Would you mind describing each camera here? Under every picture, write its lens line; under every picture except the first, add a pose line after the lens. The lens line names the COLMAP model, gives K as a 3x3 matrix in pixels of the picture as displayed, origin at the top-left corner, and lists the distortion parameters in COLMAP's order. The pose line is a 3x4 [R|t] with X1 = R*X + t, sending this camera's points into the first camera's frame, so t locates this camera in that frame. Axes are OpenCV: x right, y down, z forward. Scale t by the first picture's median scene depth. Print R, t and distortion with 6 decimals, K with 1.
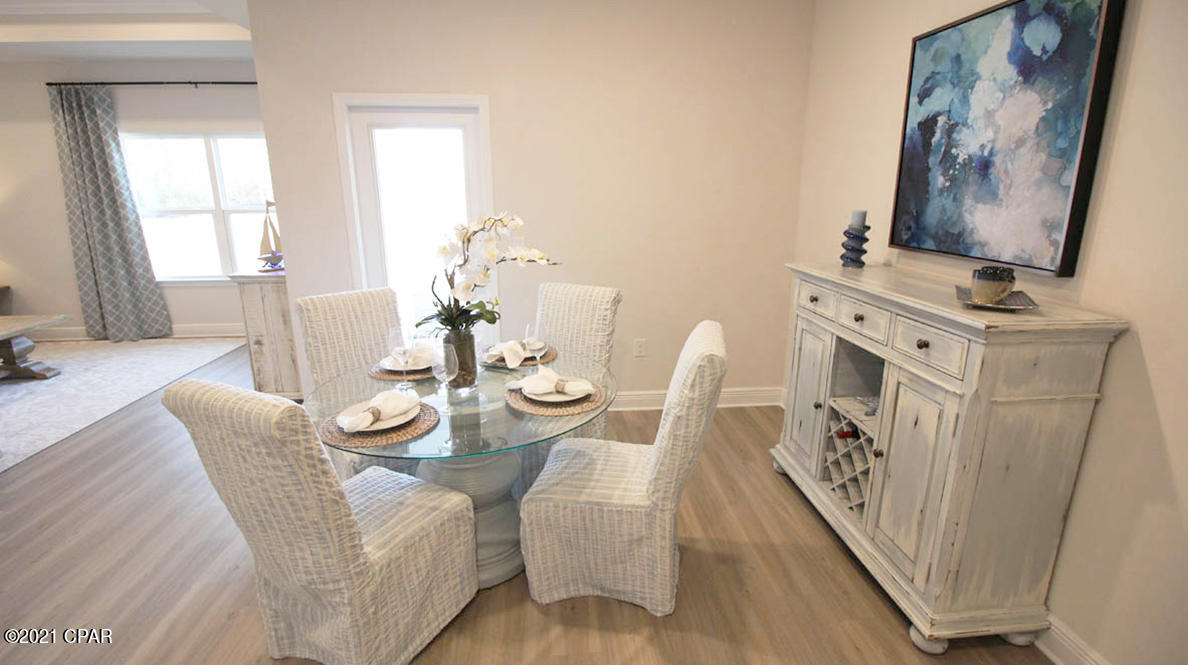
lens RADIAL K [[546.1, 0, 599.9], [0, 546.1, 333.8], [0, 0, 1]] dist [-0.012468, -0.006785]
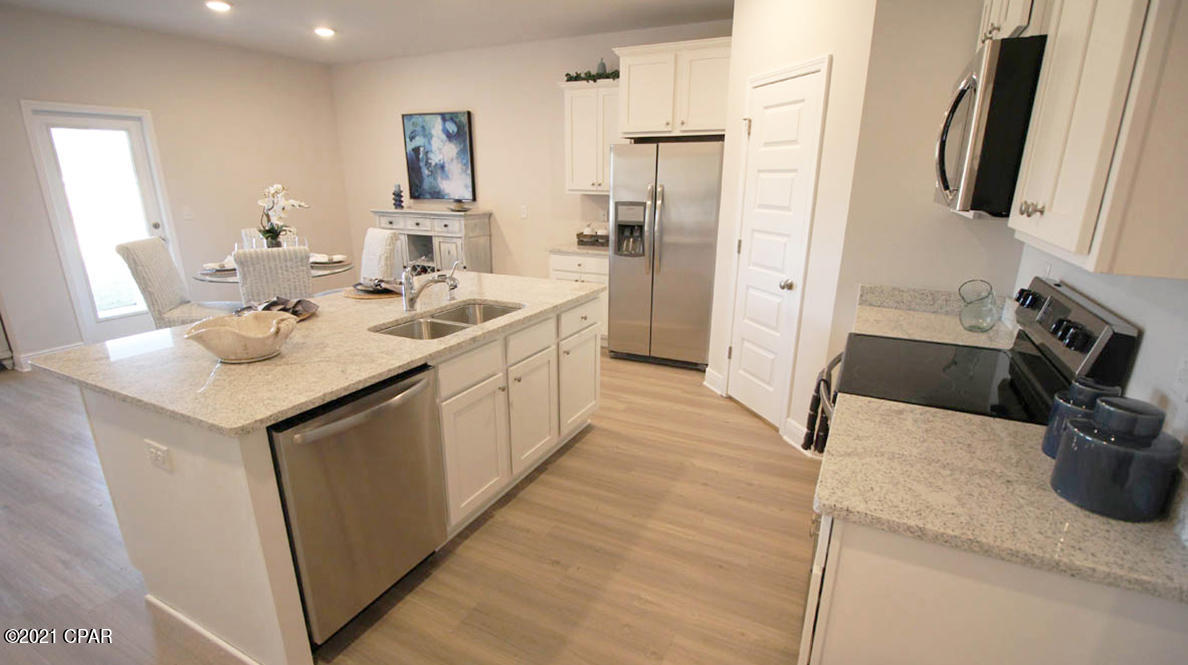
lens RADIAL K [[546.1, 0, 589.0], [0, 546.1, 354.6], [0, 0, 1]] dist [-0.012468, -0.006785]
pose [[0.526470, -0.256847, 0.810469, -1.338168], [0.209352, 0.963087, 0.169221, 0.295317], [-0.824015, 0.080583, 0.560807, -1.082173]]
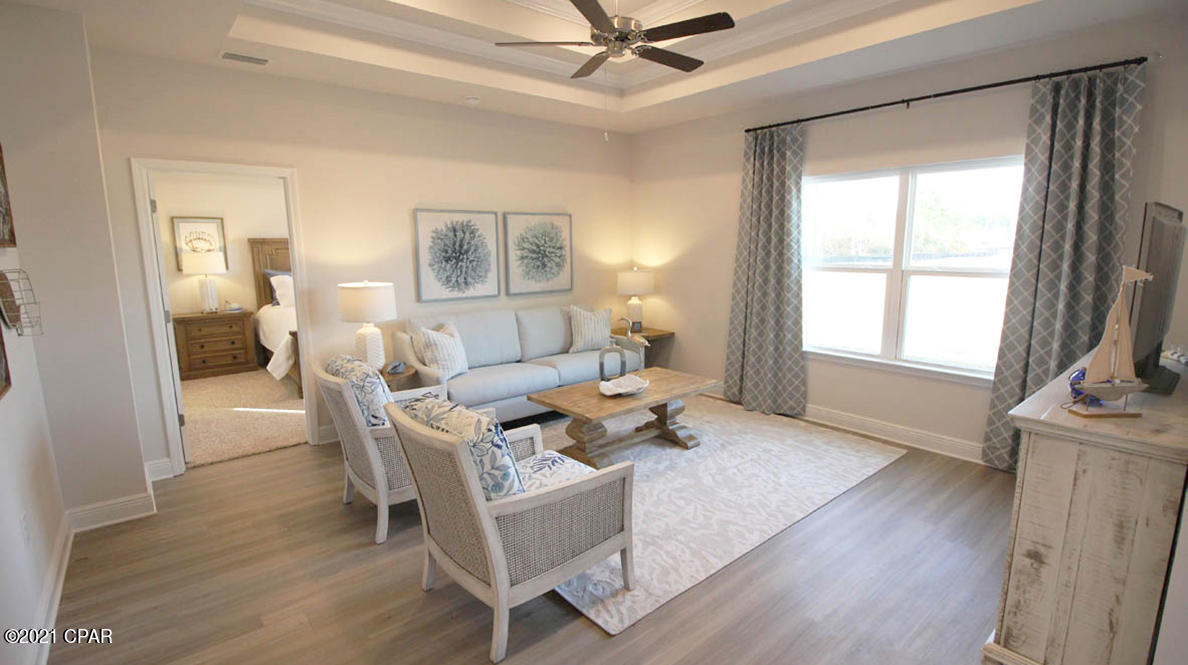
lens RADIAL K [[546.1, 0, 598.8], [0, 546.1, 336.7], [0, 0, 1]] dist [-0.012468, -0.006785]
pose [[0.571770, 0.131001, -0.809887, -0.792269], [-0.200968, 0.979458, 0.016548, -0.168731], [0.795418, 0.153300, 0.586352, 0.620299]]
